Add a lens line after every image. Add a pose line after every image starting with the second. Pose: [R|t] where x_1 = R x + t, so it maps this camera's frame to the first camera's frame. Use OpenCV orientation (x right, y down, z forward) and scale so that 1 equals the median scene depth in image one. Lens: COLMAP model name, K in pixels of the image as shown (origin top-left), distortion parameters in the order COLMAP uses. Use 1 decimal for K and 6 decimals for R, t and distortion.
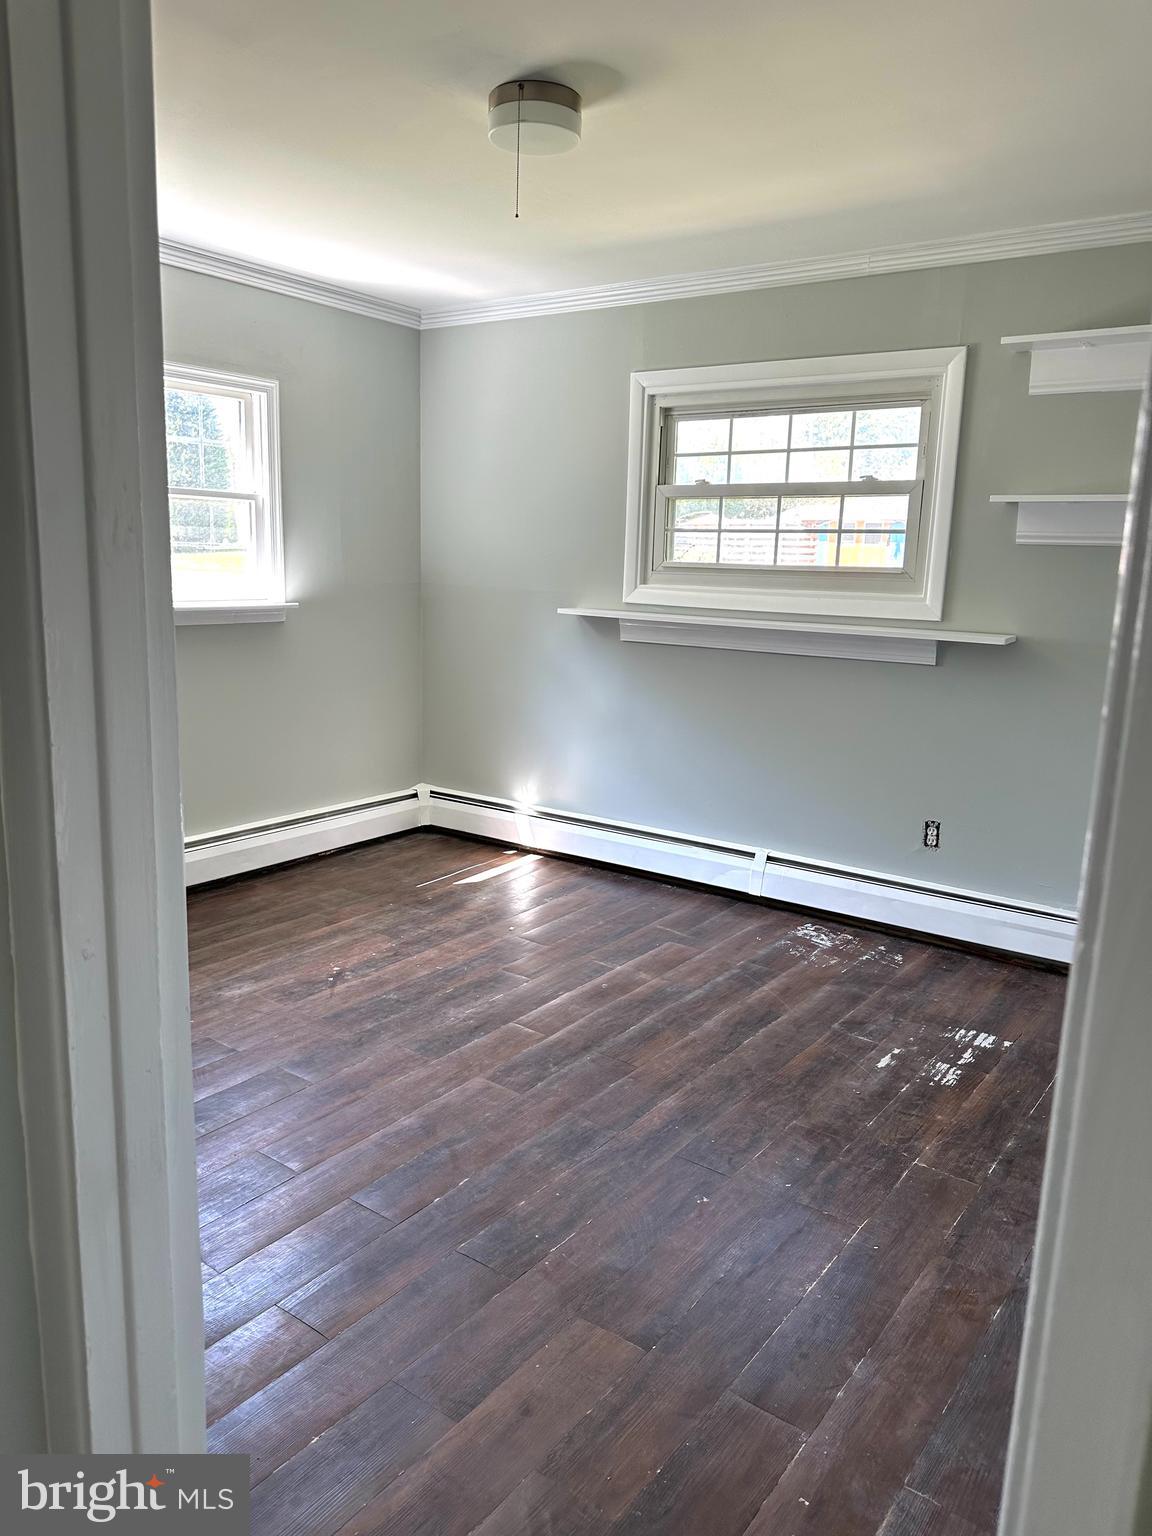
lens RADIAL K [[1077.9, 0, 575.3], [0, 1077.9, 767.3], [0, 0, 1]] dist [-0.004842, -0.001153]
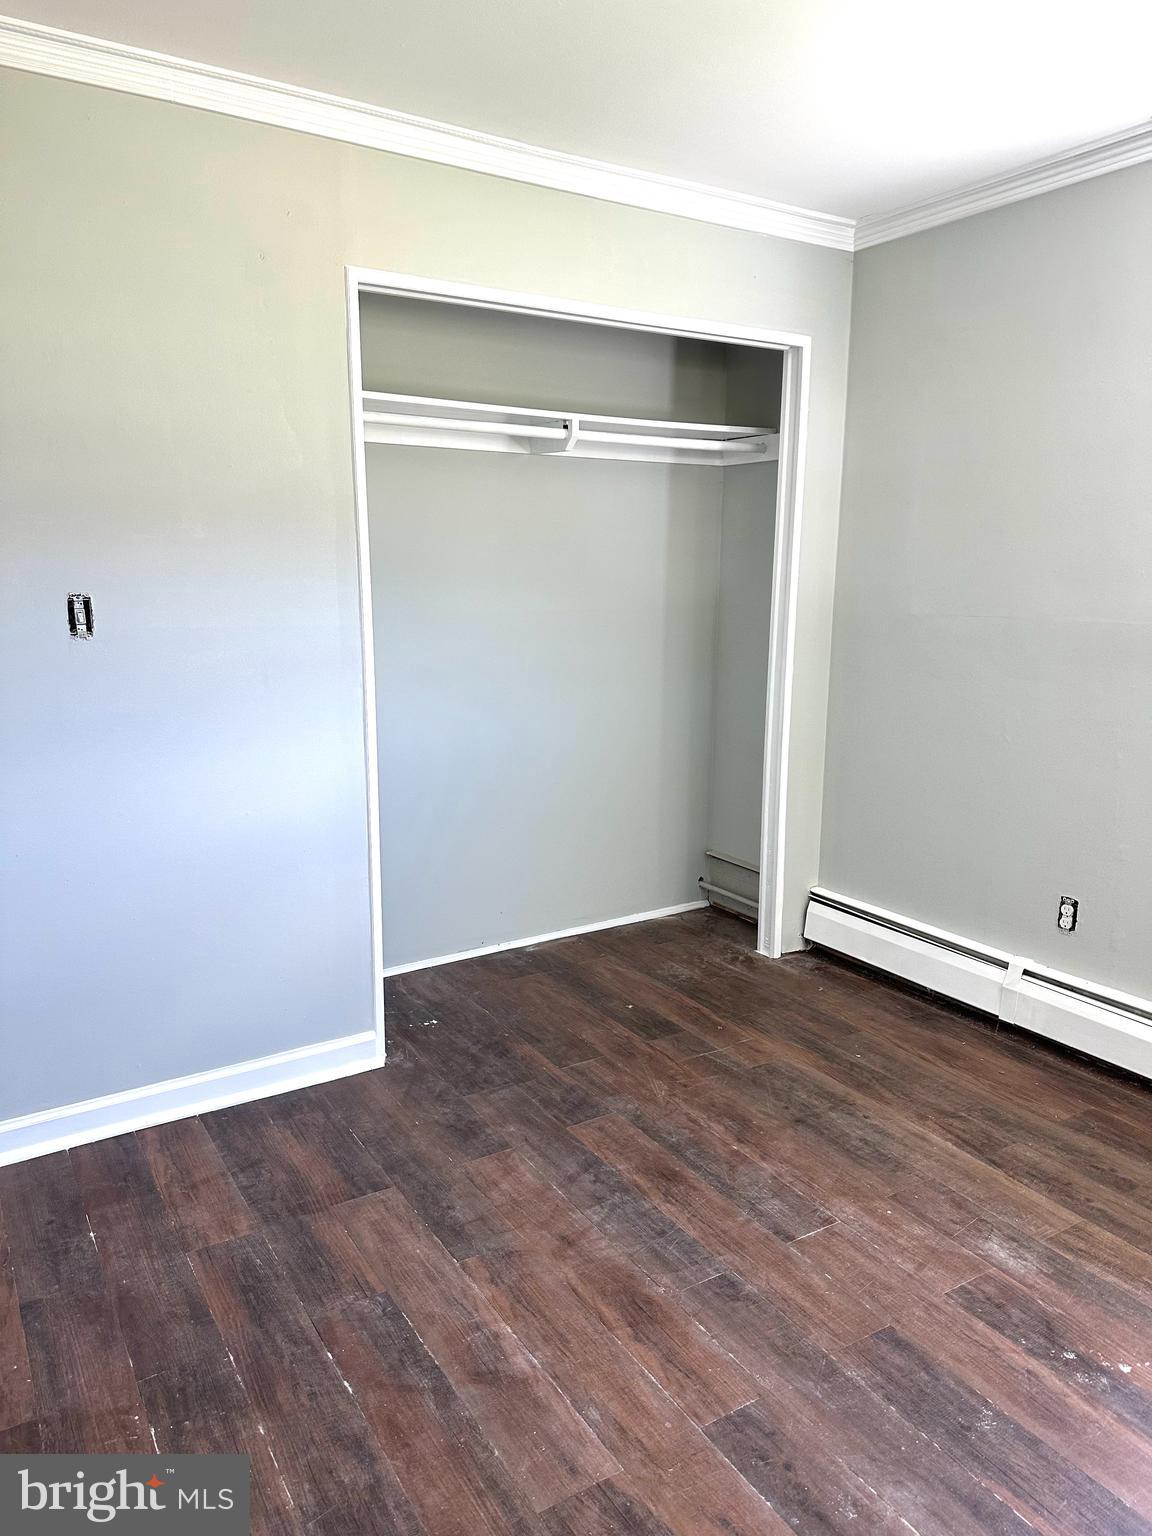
lens RADIAL K [[1077.9, 0, 575.4], [0, 1077.9, 768.2], [0, 0, 1]] dist [-0.004842, -0.001153]
pose [[-0.365121, 0.144765, -0.919635, 0.374167], [-0.199978, 0.952580, 0.229348, -0.188344], [0.909228, 0.267647, -0.318857, 1.001572]]
